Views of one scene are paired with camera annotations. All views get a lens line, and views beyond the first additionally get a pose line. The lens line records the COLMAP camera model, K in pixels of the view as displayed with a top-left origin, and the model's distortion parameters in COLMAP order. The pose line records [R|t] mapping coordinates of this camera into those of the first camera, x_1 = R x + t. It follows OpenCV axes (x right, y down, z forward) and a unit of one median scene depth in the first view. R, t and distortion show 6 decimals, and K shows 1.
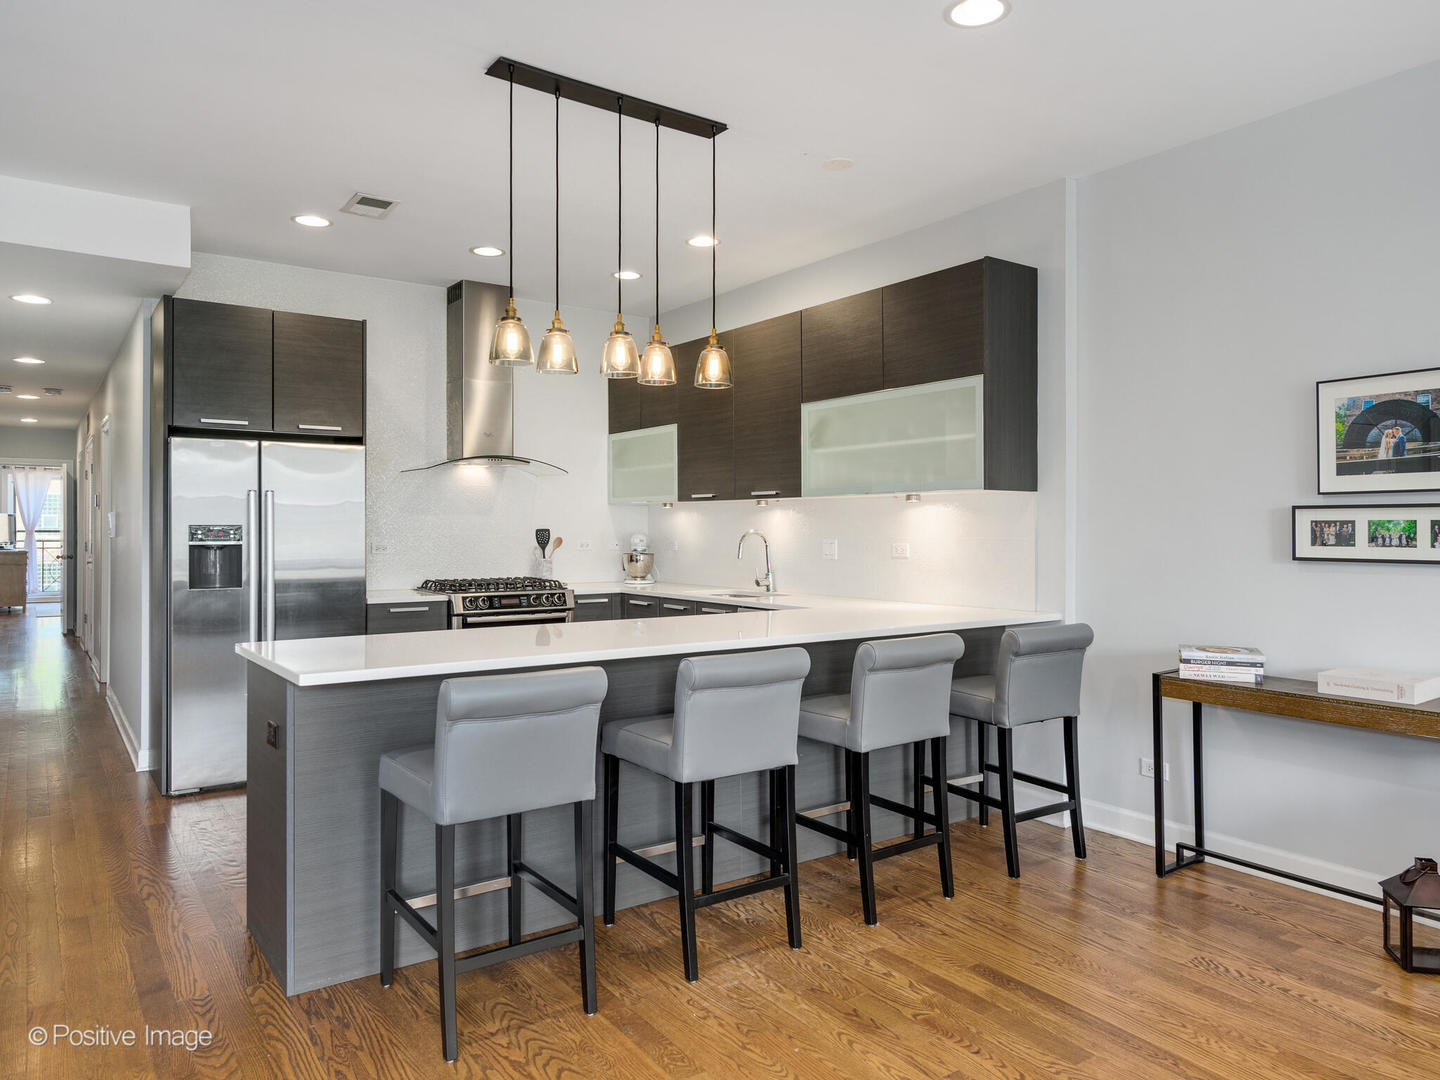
lens RADIAL K [[968.4, 0, 723.3], [0, 968.4, 527.5], [0, 0, 1]] dist [0.019081, -0.008685]
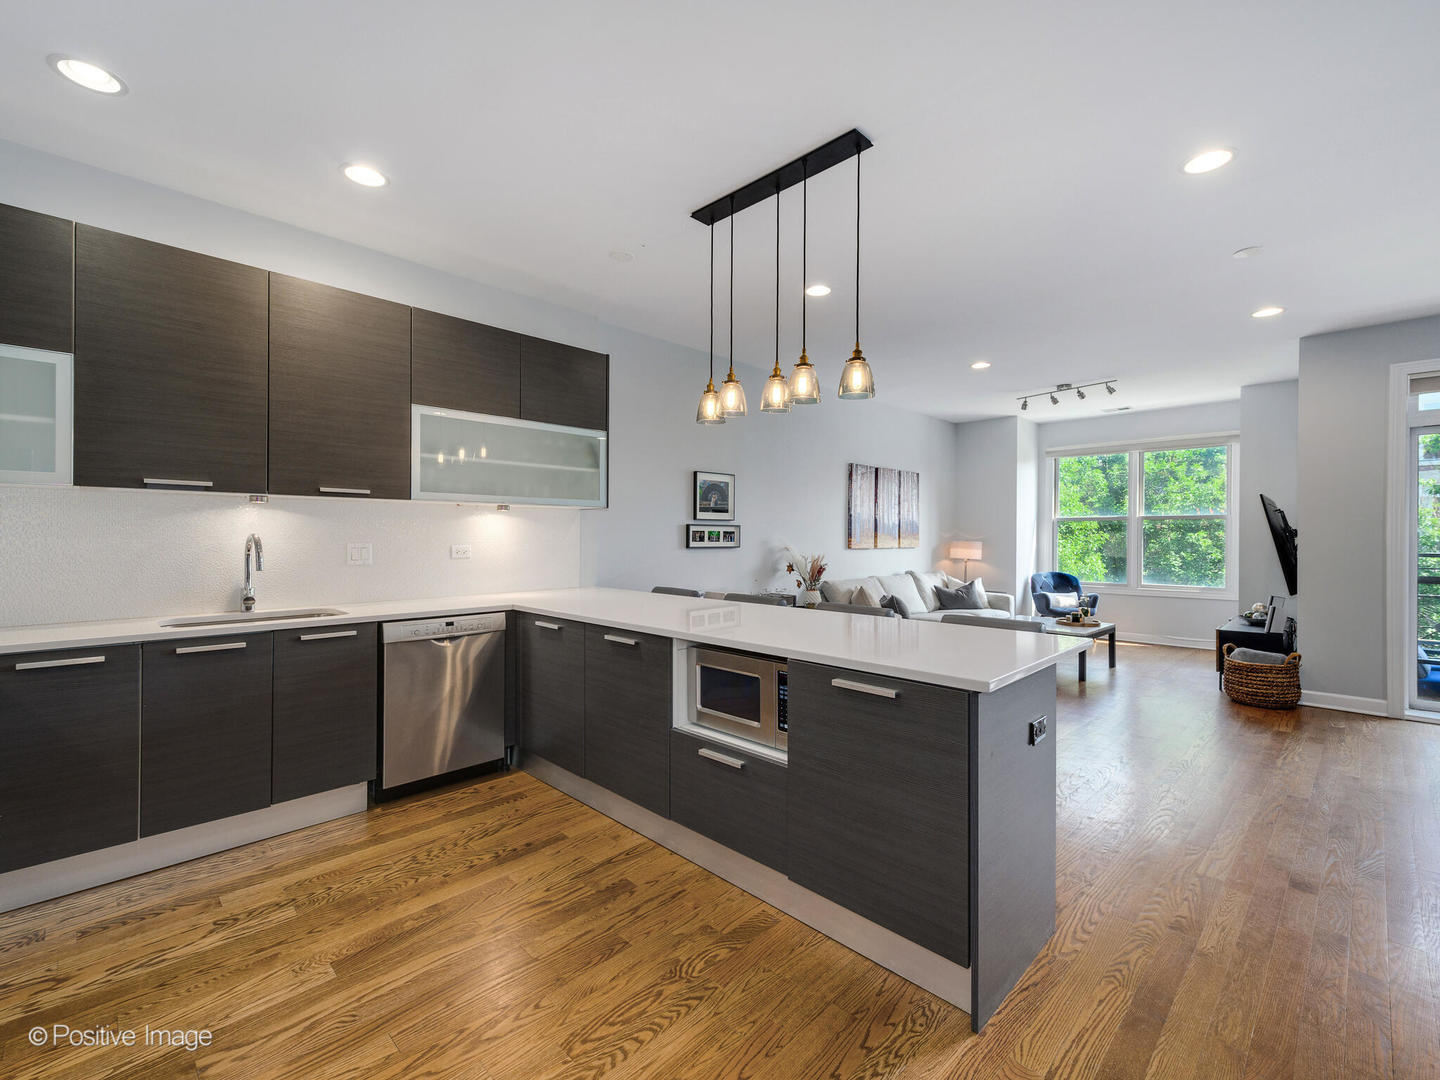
lens RADIAL K [[628.3, 0, 726.7], [0, 628.3, 533.3], [0, 0, 1]] dist [0.010520, -0.000232]
pose [[-0.167692, 0.001248, 0.985839, -0.835055], [-0.007154, 0.999971, -0.002483, 0.002234], [-0.985813, -0.007469, -0.167679, 1.119012]]
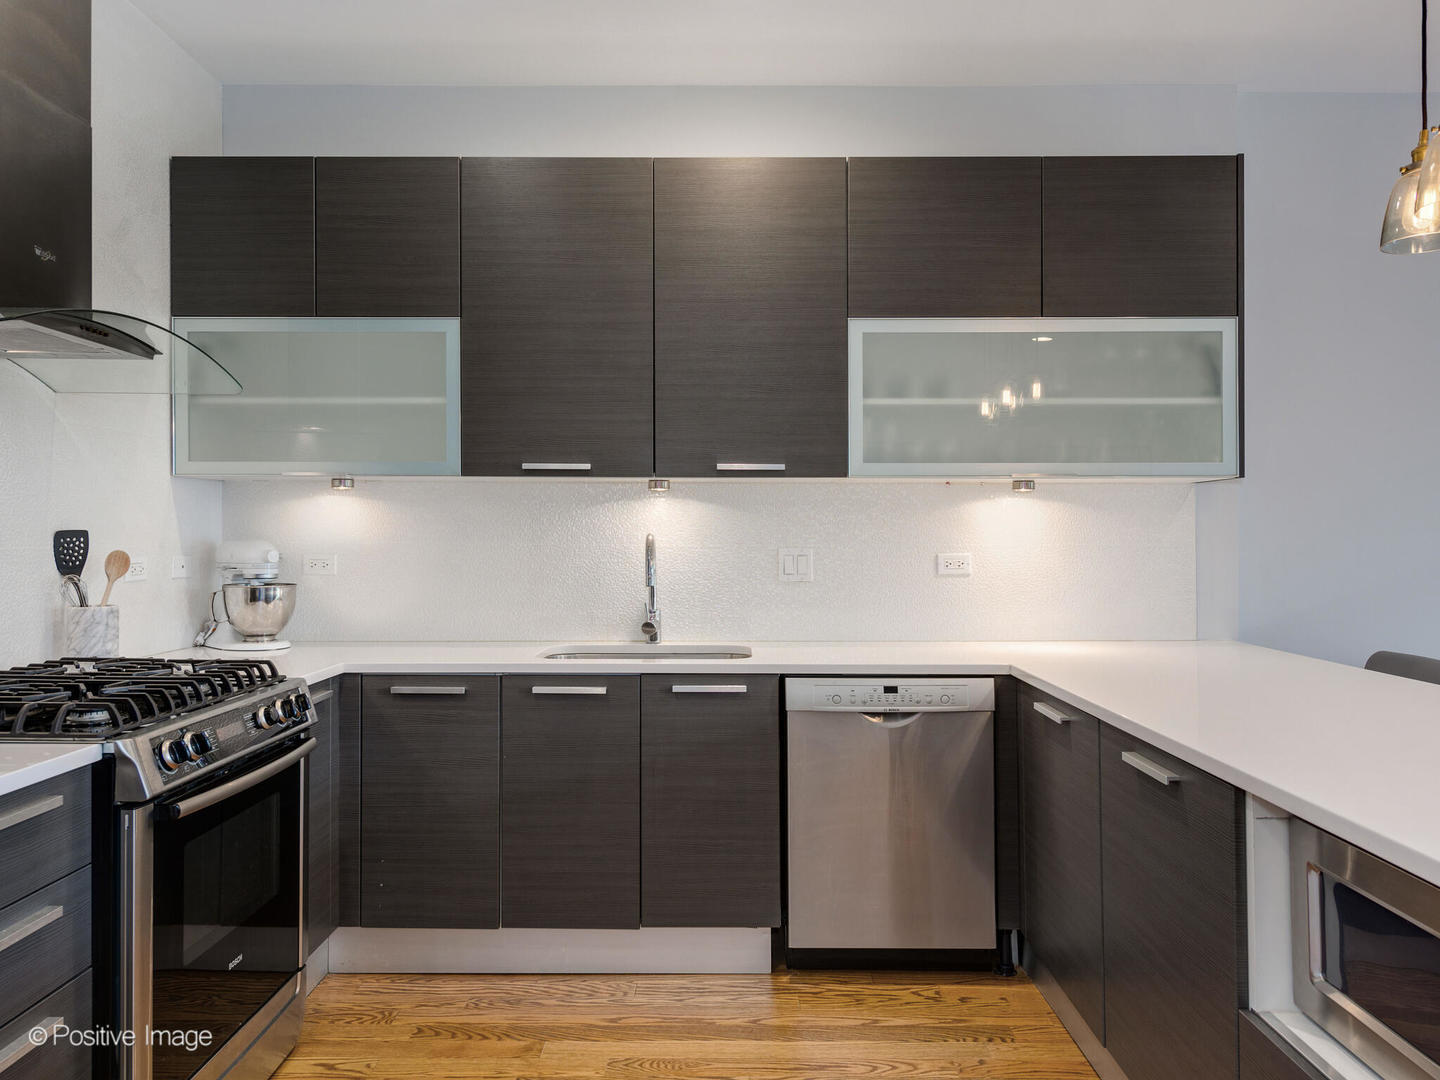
lens RADIAL K [[1033.1, 0, 714.7], [0, 1033.1, 527.8], [0, 0, 1]] dist [0.021170, -0.003386]
pose [[0.591614, 0.004510, 0.806209, -0.657784], [-0.002153, 0.999990, -0.004014, 0.002980], [-0.806219, 0.000639, 0.591617, 0.975999]]
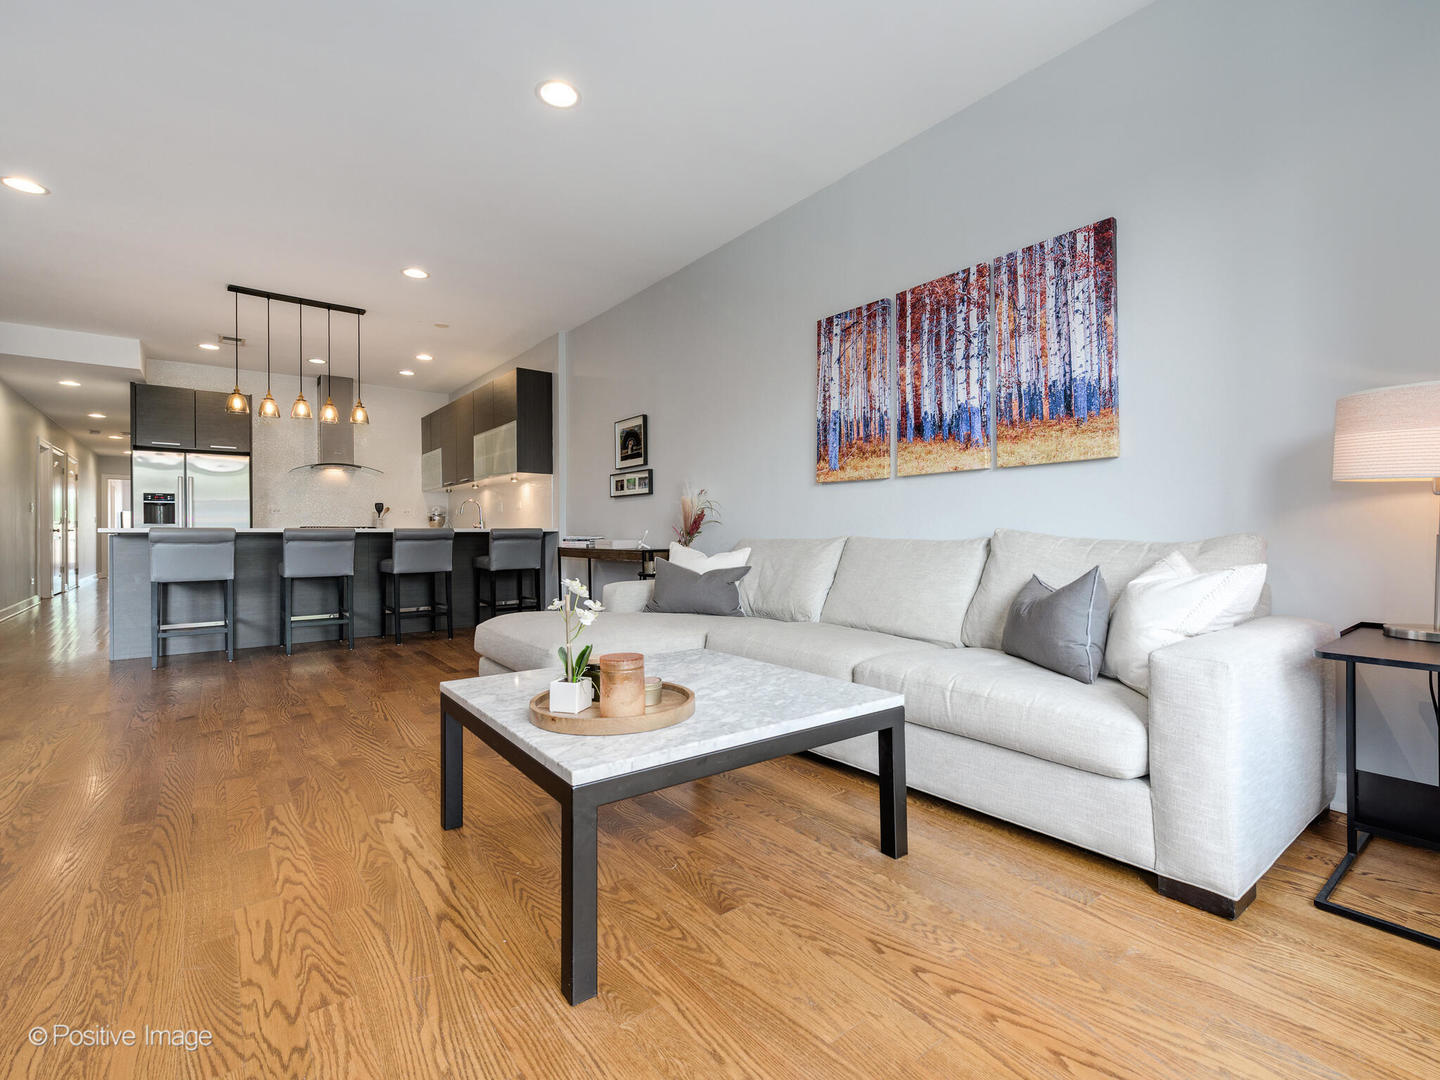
lens RADIAL K [[628.3, 0, 727.9], [0, 628.3, 524.8], [0, 0, 1]] dist [0.010520, -0.000232]
pose [[0.997010, -0.013150, 0.076145, 0.727246], [0.013763, 0.999877, -0.007531, 0.112444], [-0.076037, 0.008557, 0.997068, -0.536526]]
